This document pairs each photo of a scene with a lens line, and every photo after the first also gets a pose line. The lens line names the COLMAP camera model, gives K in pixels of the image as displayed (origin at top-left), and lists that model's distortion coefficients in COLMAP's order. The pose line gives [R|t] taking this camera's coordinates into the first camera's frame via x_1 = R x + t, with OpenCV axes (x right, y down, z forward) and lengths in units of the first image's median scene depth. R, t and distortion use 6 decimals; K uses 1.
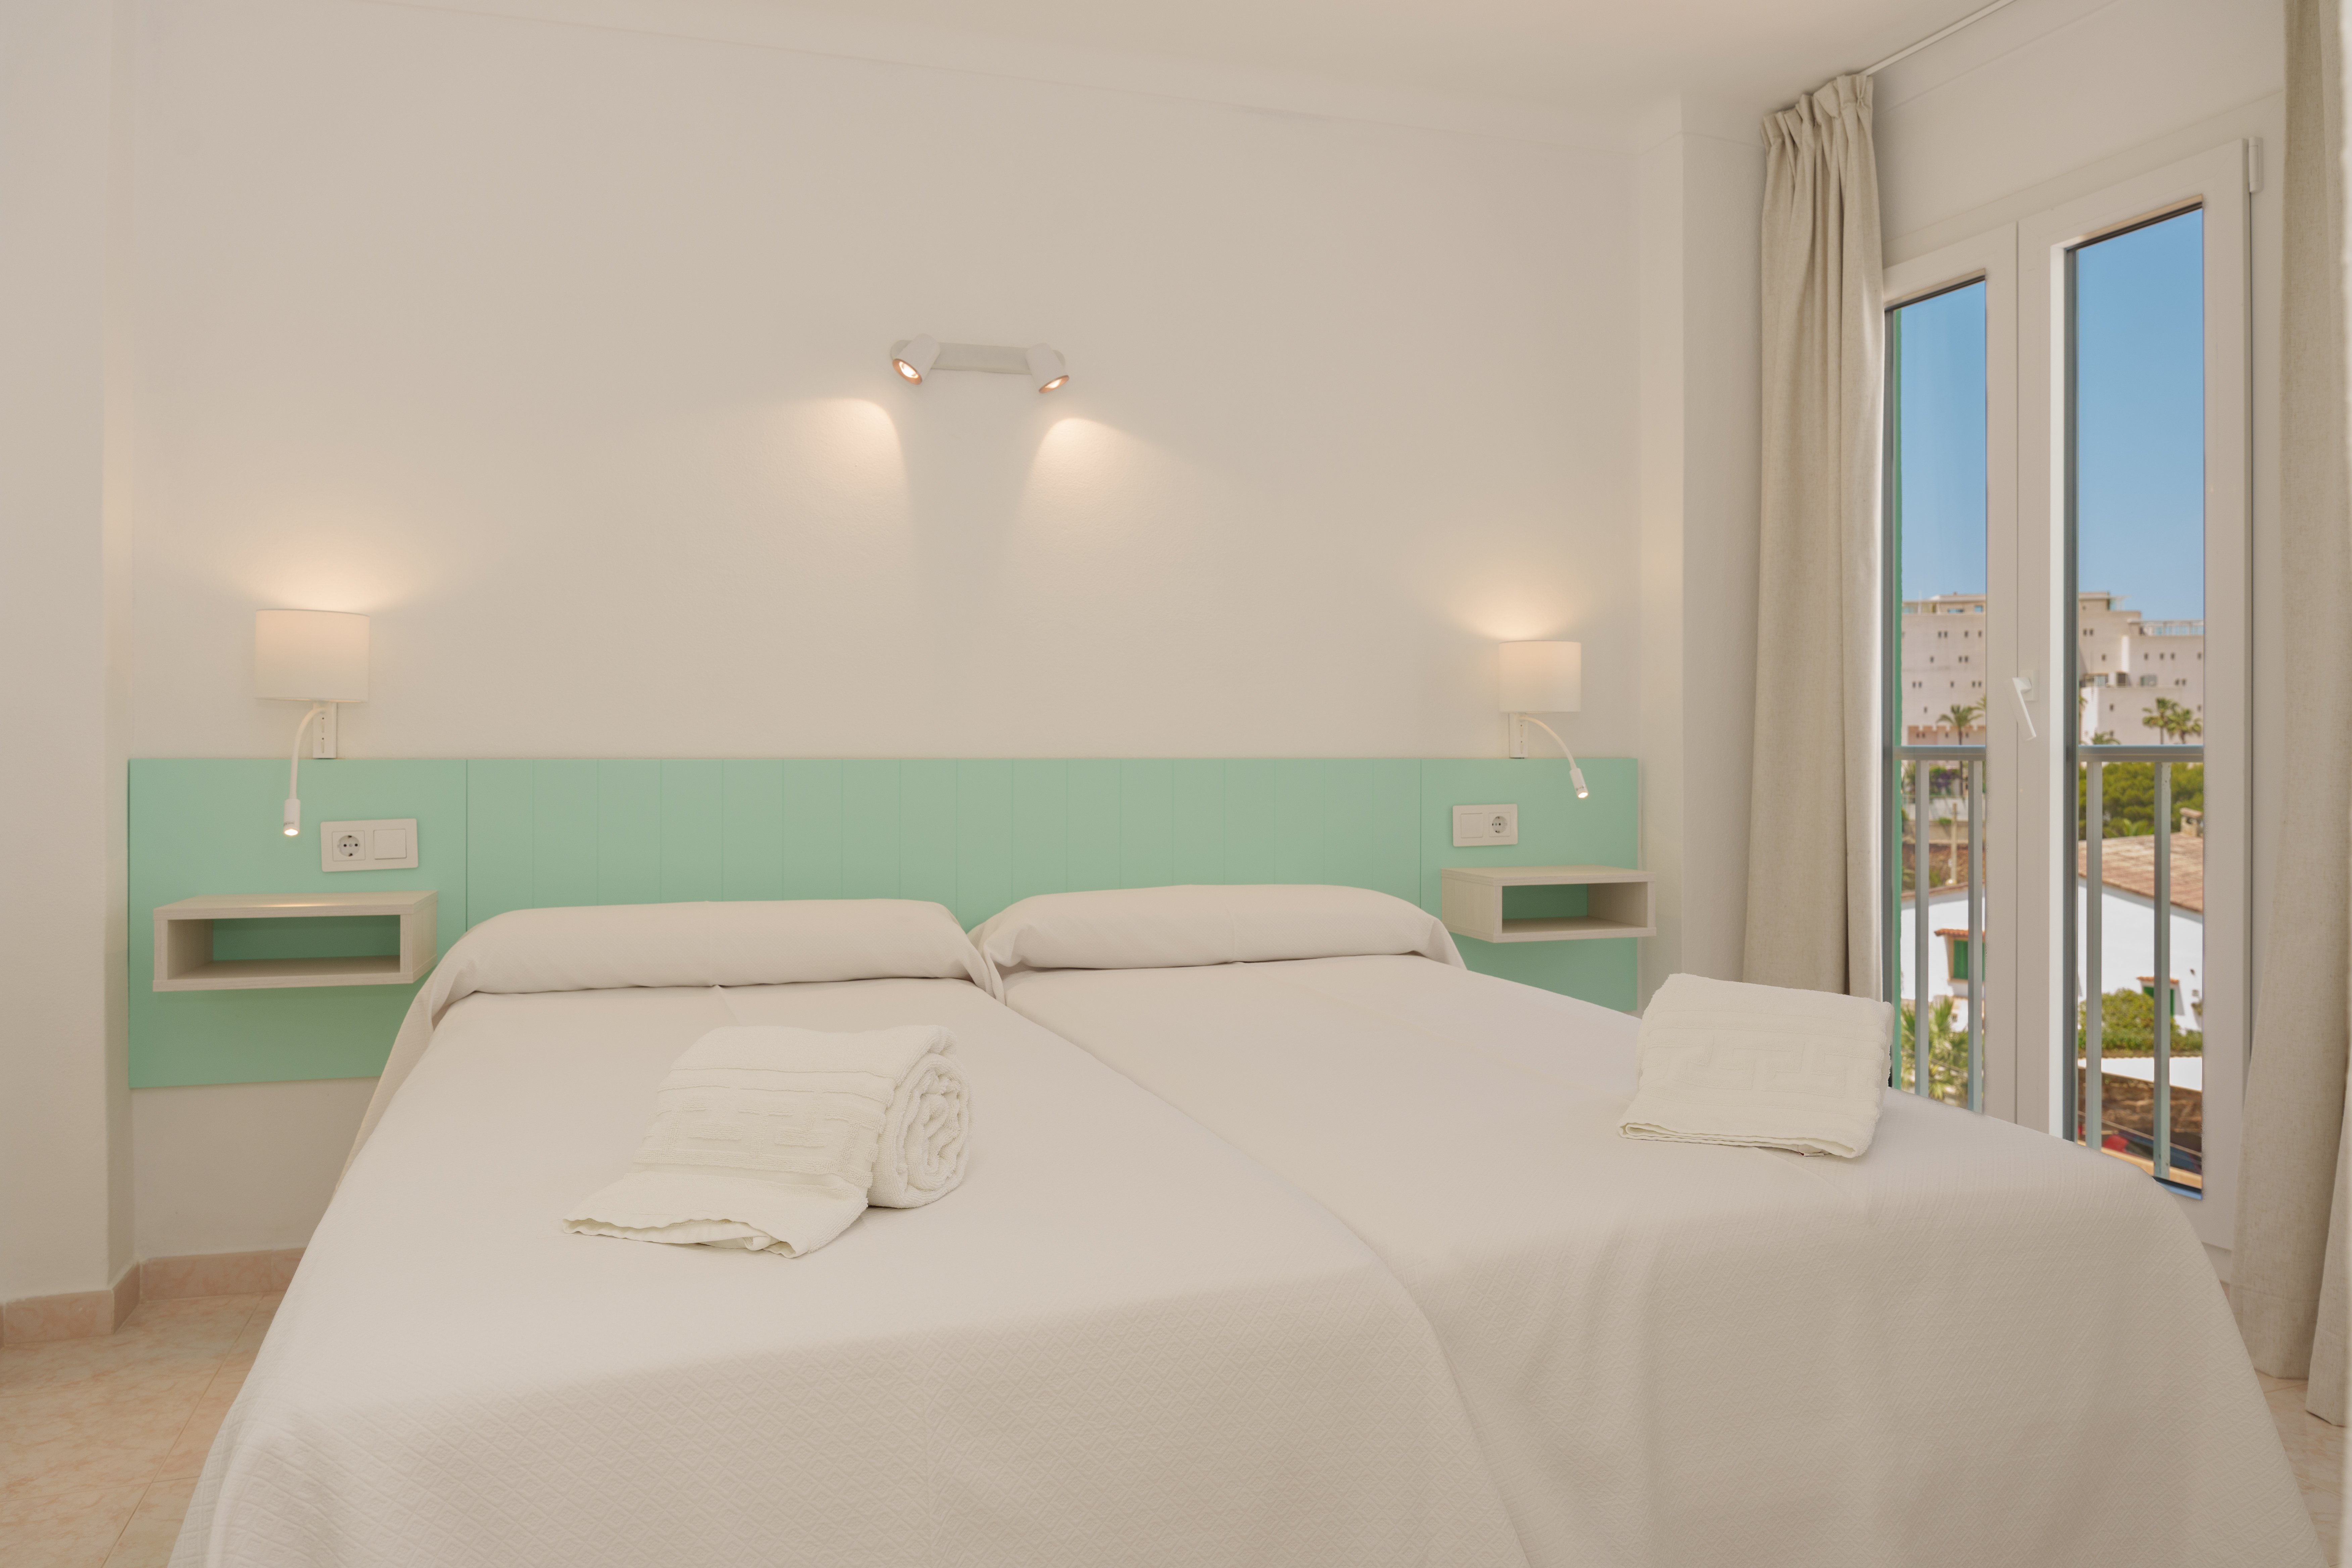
lens RADIAL K [[1621.3, 0, 1179.2], [0, 1621.3, 779.2], [0, 0, 1]] dist [0.020067, -0.008115]
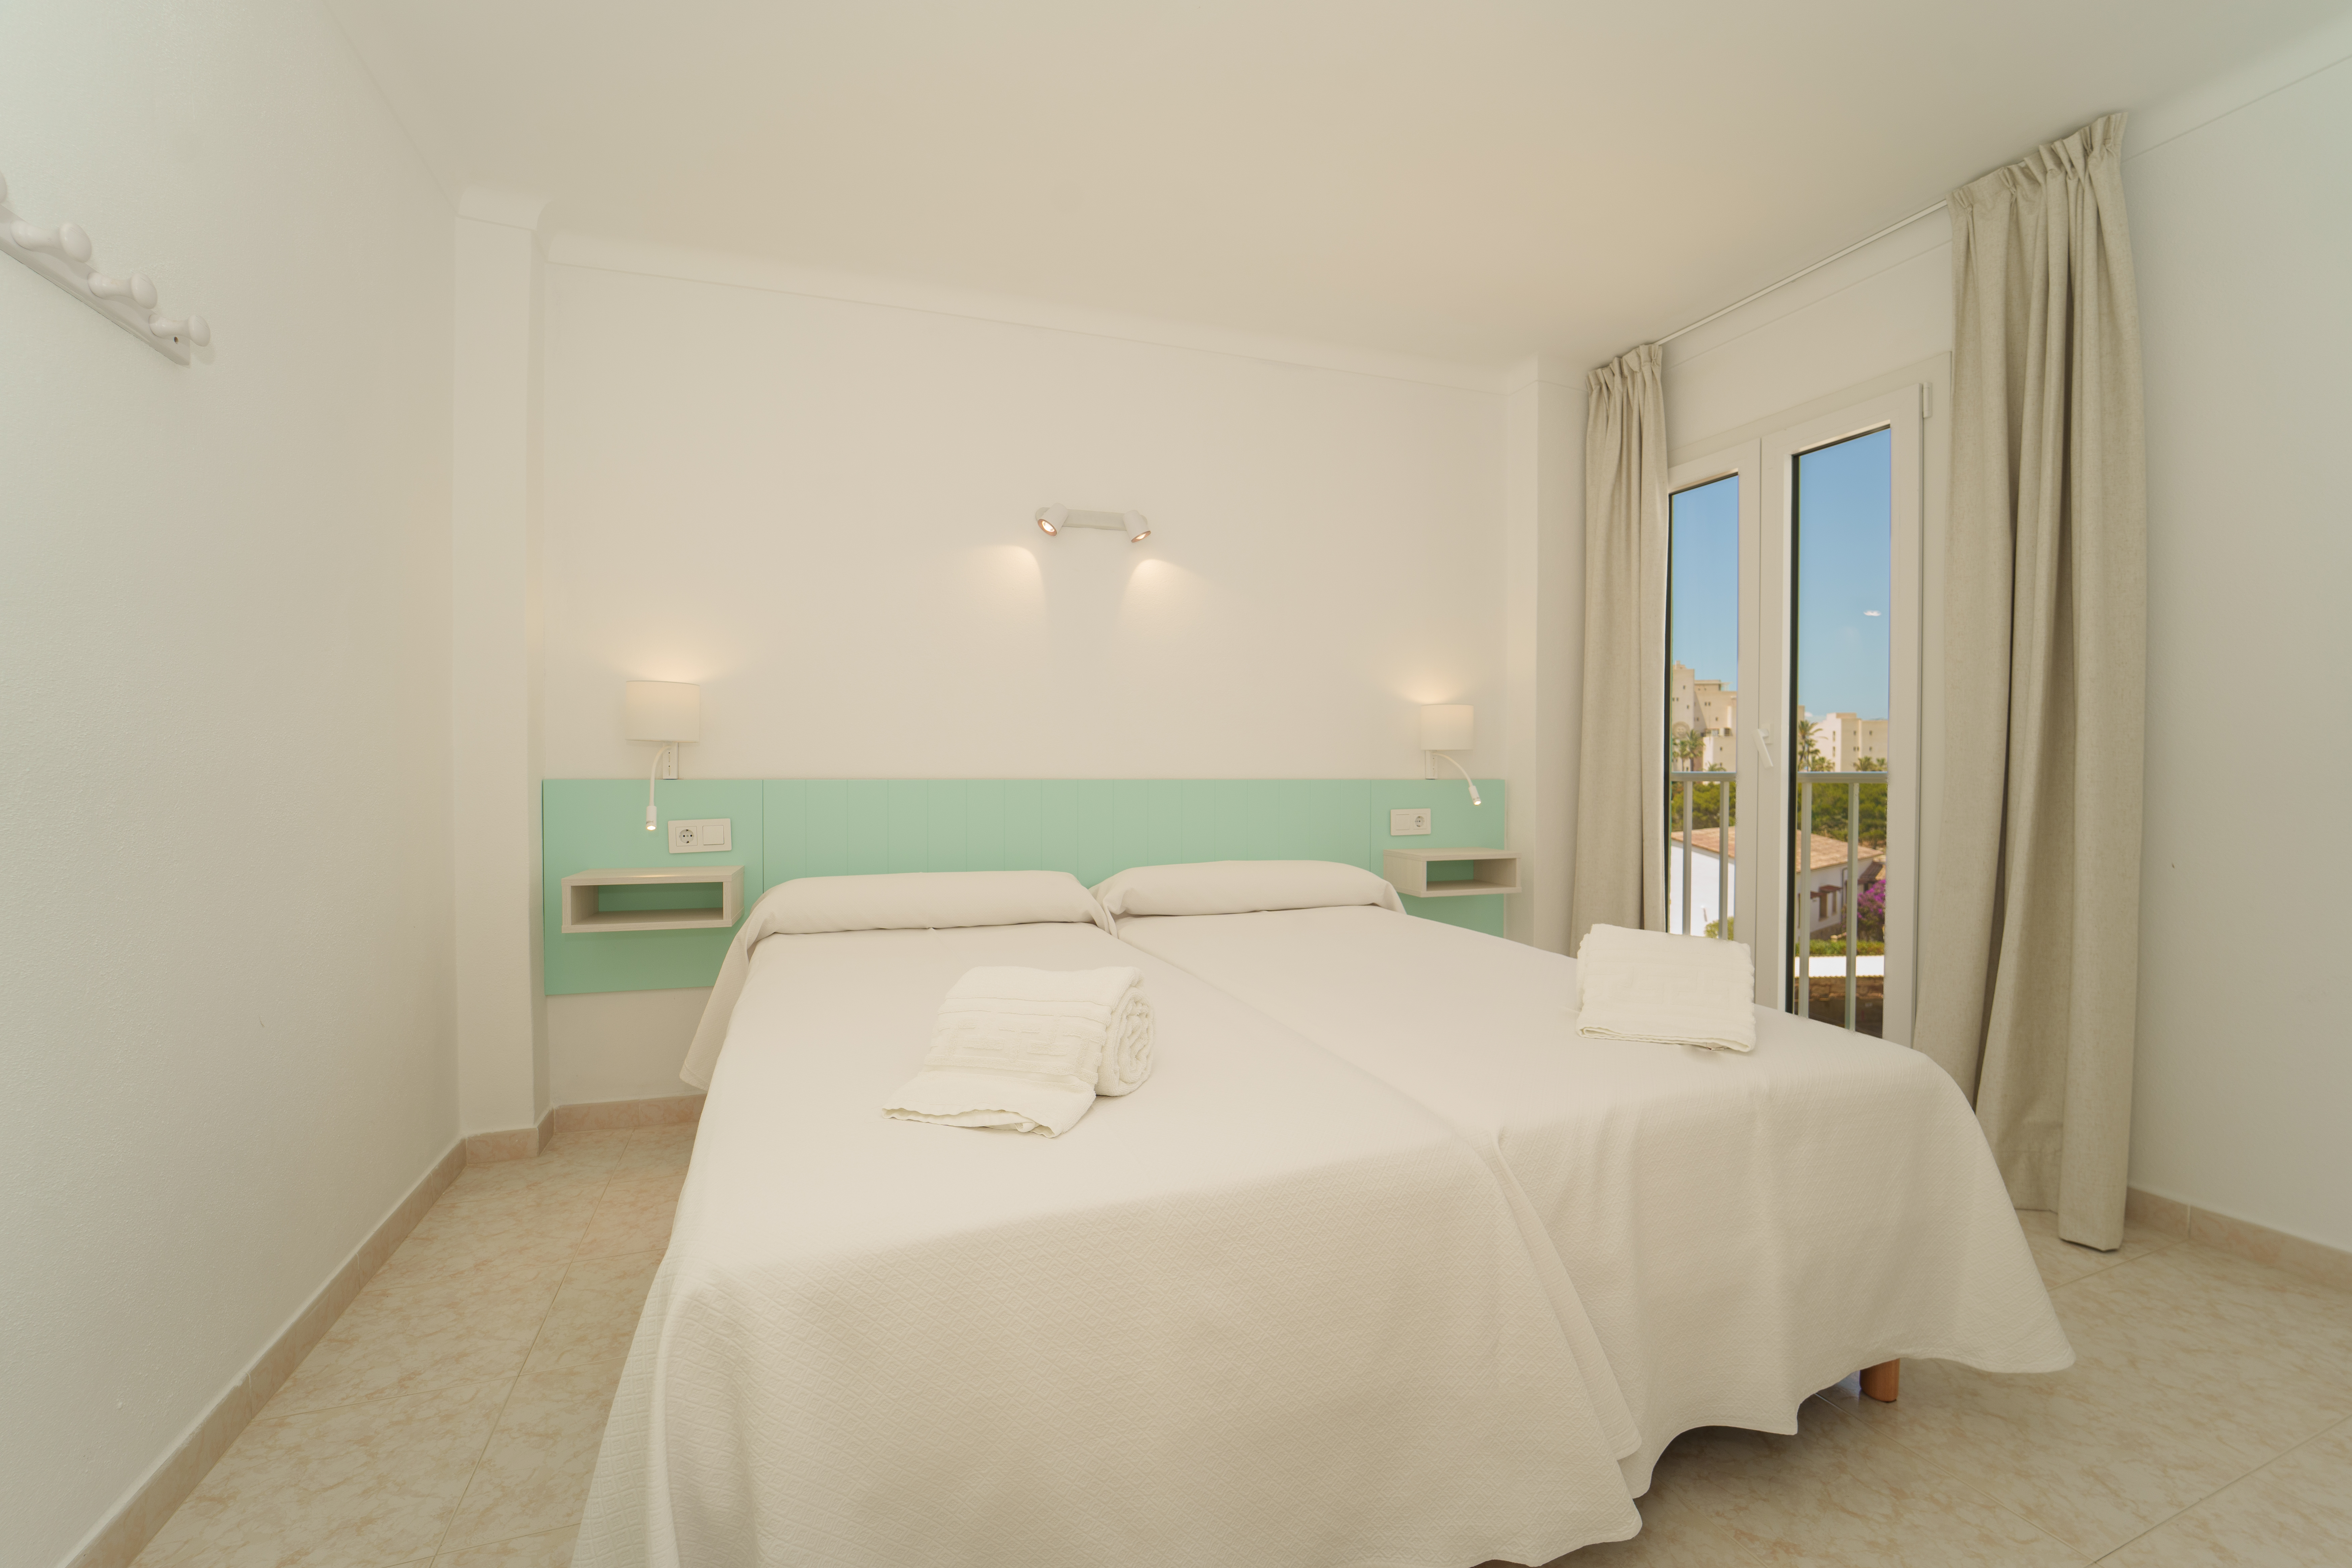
lens RADIAL K [[963.9, 0, 1171.6], [0, 963.9, 806.0], [0, 0, 1]] dist [-0.001727, -0.001492]
pose [[0.999685, 0.000420, 0.025088, -0.078397], [-0.000822, 0.999871, 0.016031, -0.002257], [-0.025078, -0.016047, 0.999557, 0.087068]]
